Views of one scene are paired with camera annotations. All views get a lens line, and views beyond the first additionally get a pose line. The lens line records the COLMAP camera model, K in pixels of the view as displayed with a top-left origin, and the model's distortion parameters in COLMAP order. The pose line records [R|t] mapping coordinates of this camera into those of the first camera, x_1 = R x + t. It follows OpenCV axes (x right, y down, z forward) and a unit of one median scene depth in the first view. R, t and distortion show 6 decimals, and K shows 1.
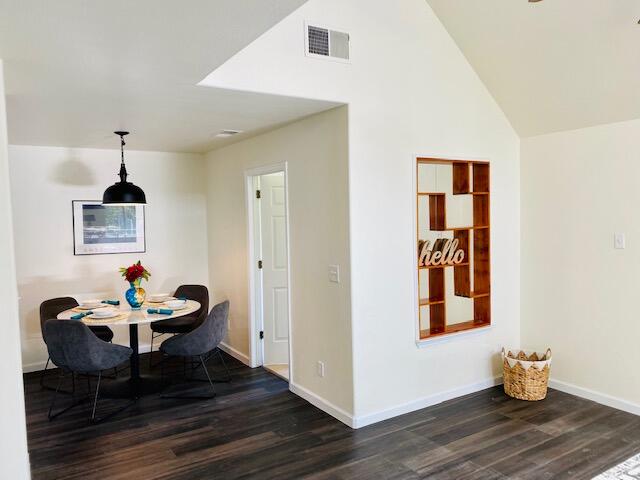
lens RADIAL K [[493.3, 0, 321.3], [0, 493.3, 240.8], [0, 0, 1]] dist [0.018744, -0.020829]
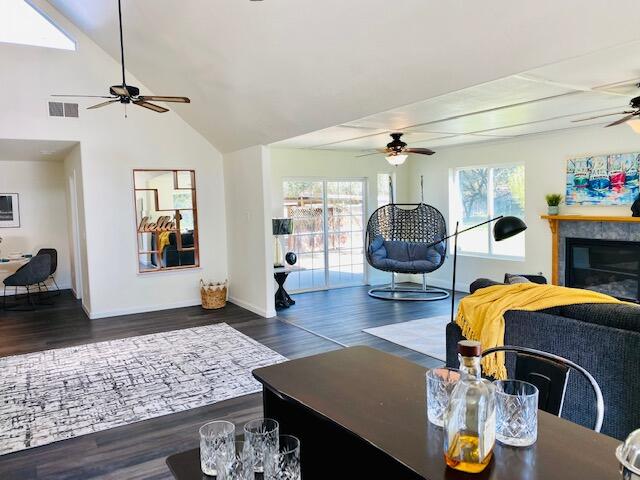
lens RADIAL K [[493.3, 0, 323.1], [0, 493.3, 235.2], [0, 0, 1]] dist [0.018744, -0.020829]
pose [[0.999847, -0.004286, -0.016956, 0.844934], [0.004552, 0.999867, 0.015675, 0.039580], [0.016887, -0.015750, 0.999733, -0.713194]]
